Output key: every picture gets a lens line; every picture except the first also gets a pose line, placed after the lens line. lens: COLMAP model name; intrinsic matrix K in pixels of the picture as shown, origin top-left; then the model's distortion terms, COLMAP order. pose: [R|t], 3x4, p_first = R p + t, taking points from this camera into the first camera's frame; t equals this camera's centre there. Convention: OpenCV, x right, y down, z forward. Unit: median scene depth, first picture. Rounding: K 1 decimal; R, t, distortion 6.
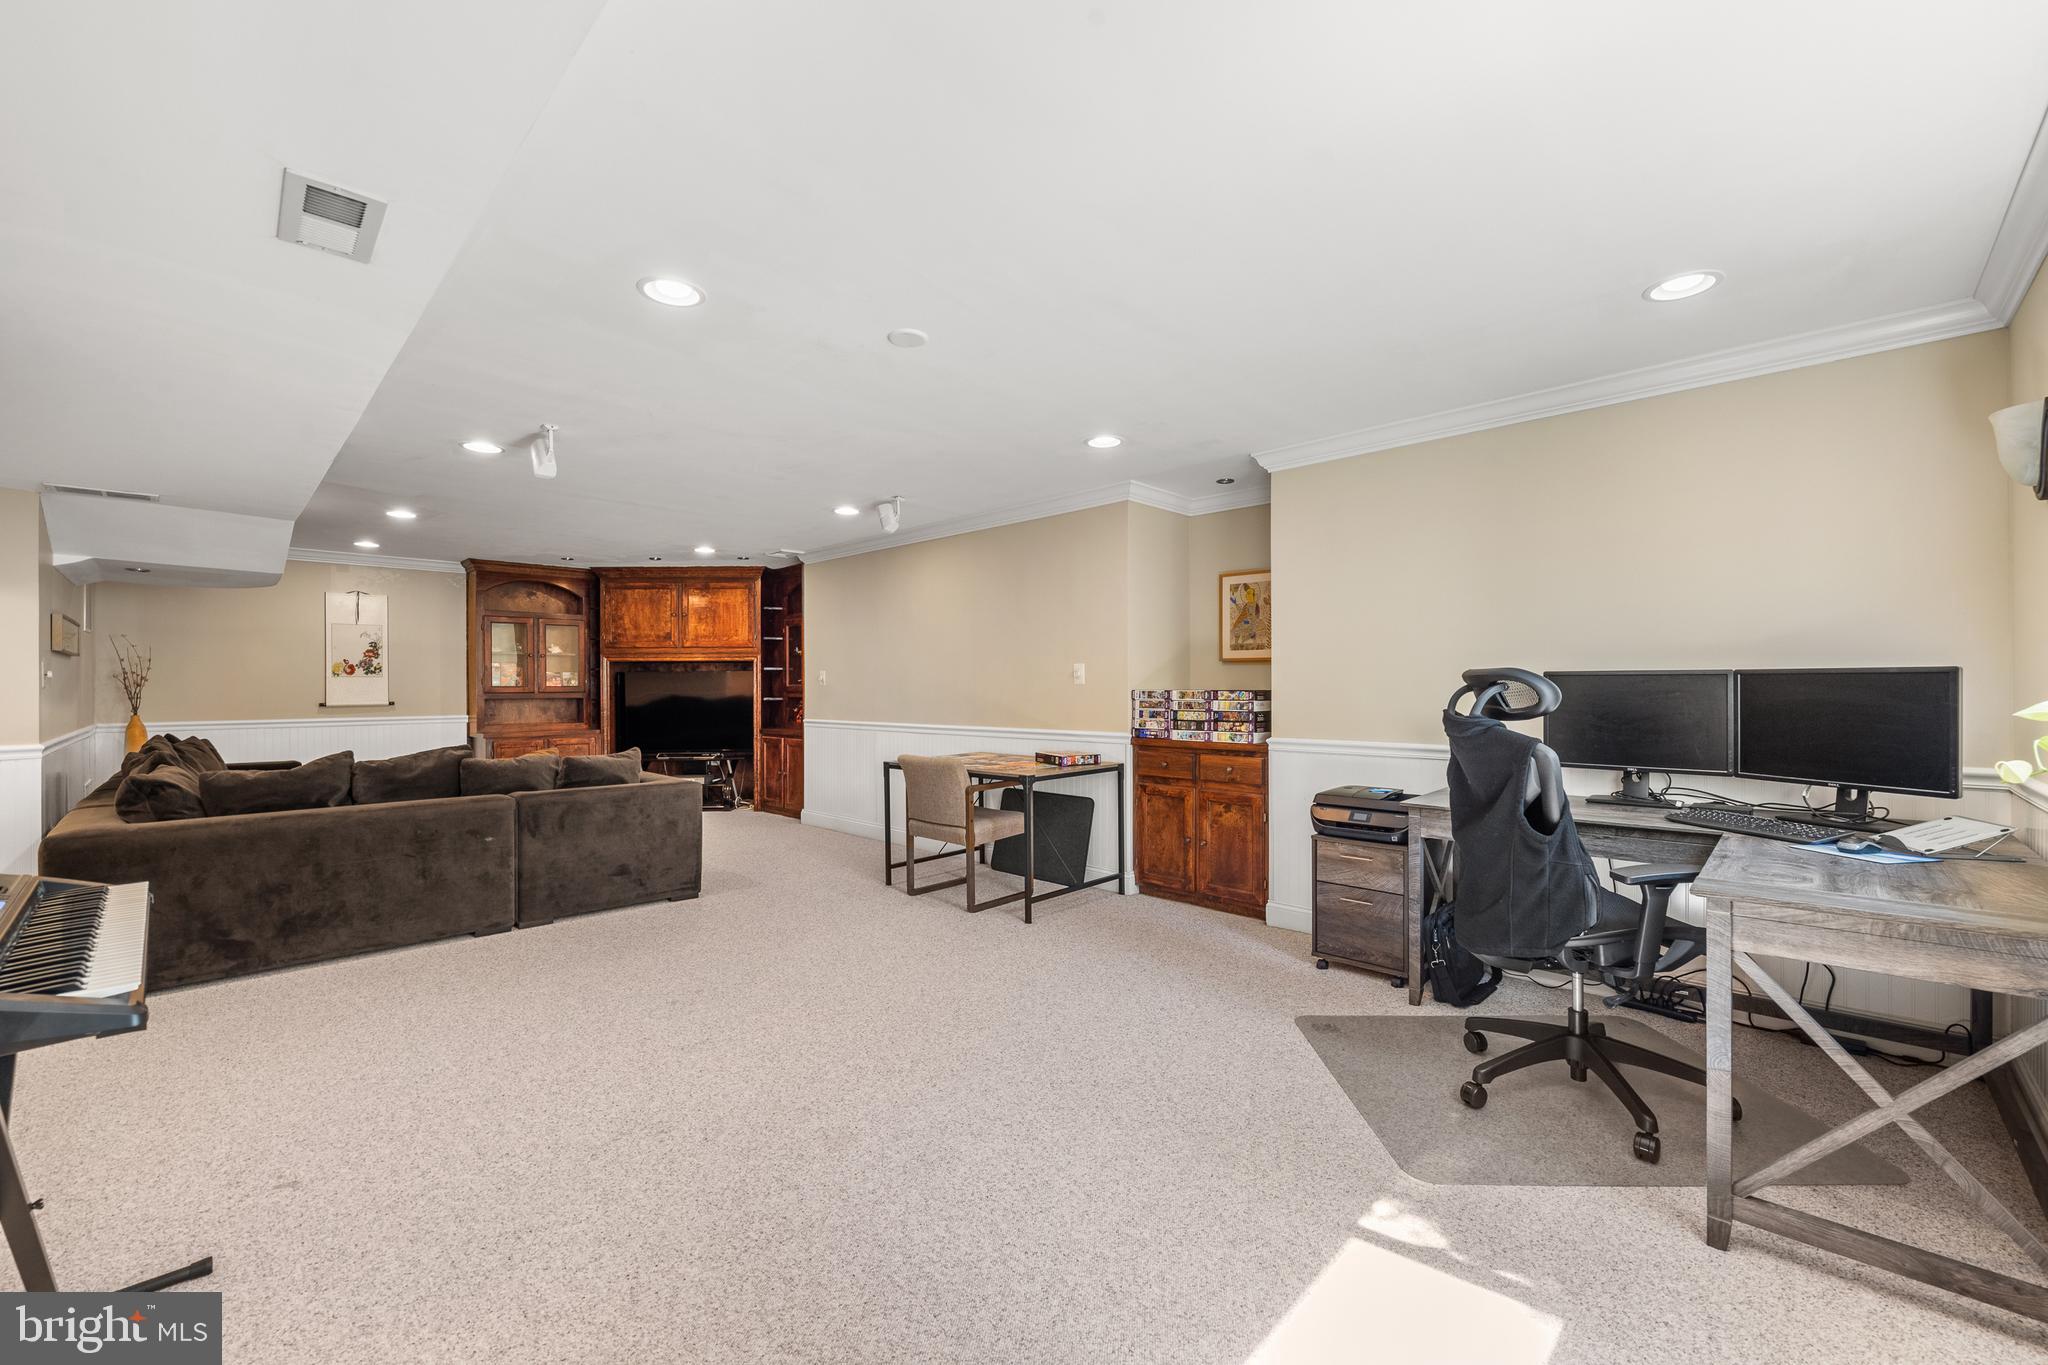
lens RADIAL K [[816.3, 0, 1024.0], [0, 816.3, 682.5], [0, 0, 1]] dist [-0.002031, -0.000288]
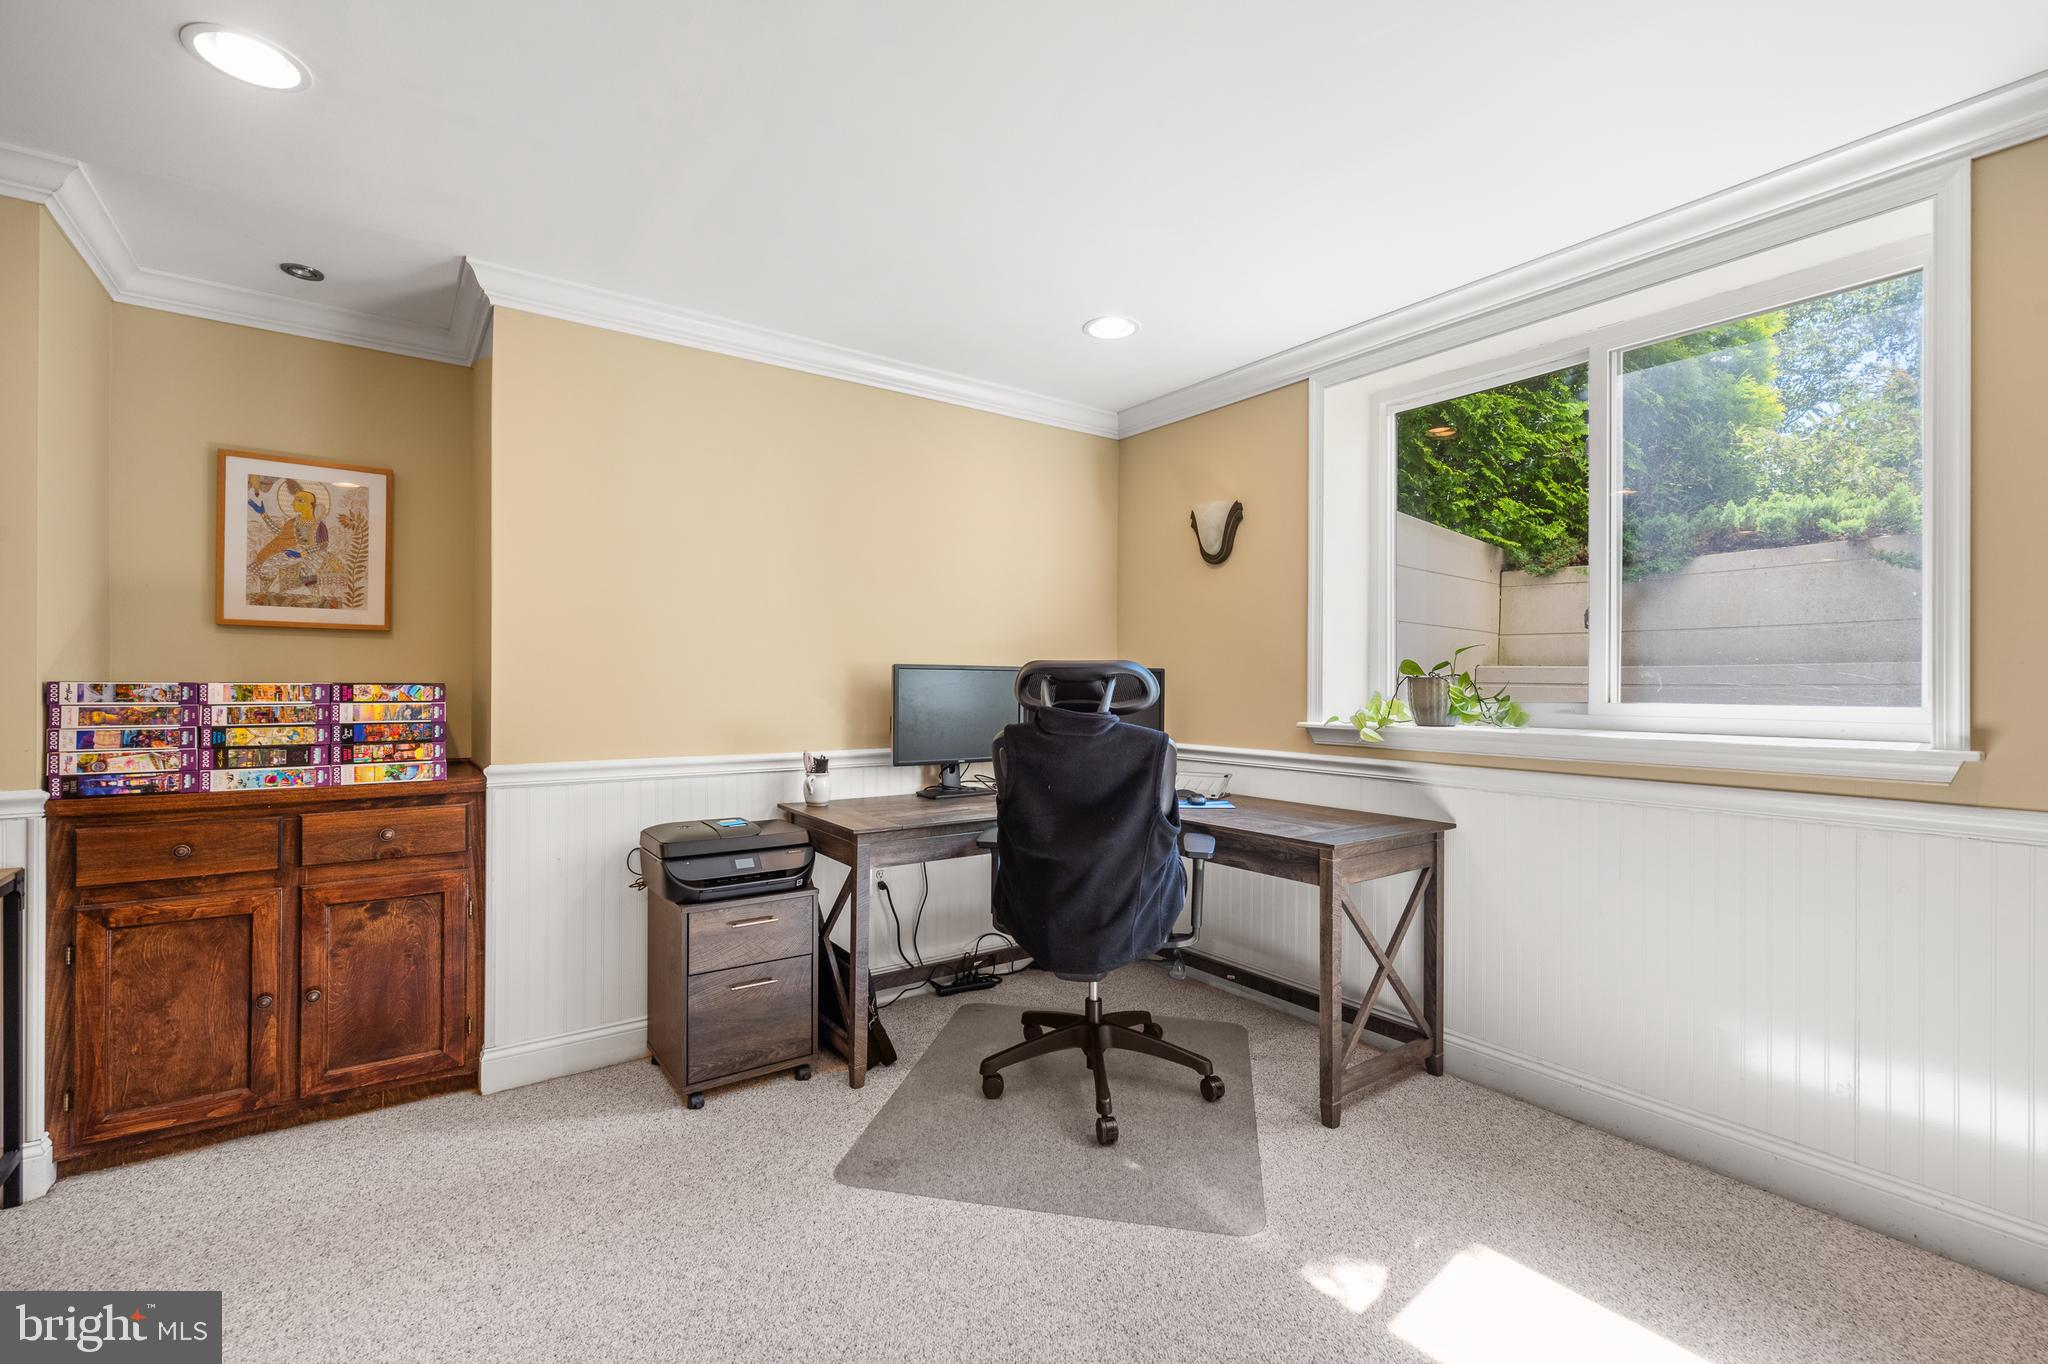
lens RADIAL K [[892.5, 0, 1024.0], [0, 892.5, 682.0], [0, 0, 1]] dist [0.001461, -0.000170]
pose [[0.175561, 0.006267, 0.984449, -0.231720], [-0.009938, 0.999940, -0.004594, 0.007126], [-0.984418, -0.008977, 0.175613, 0.480060]]
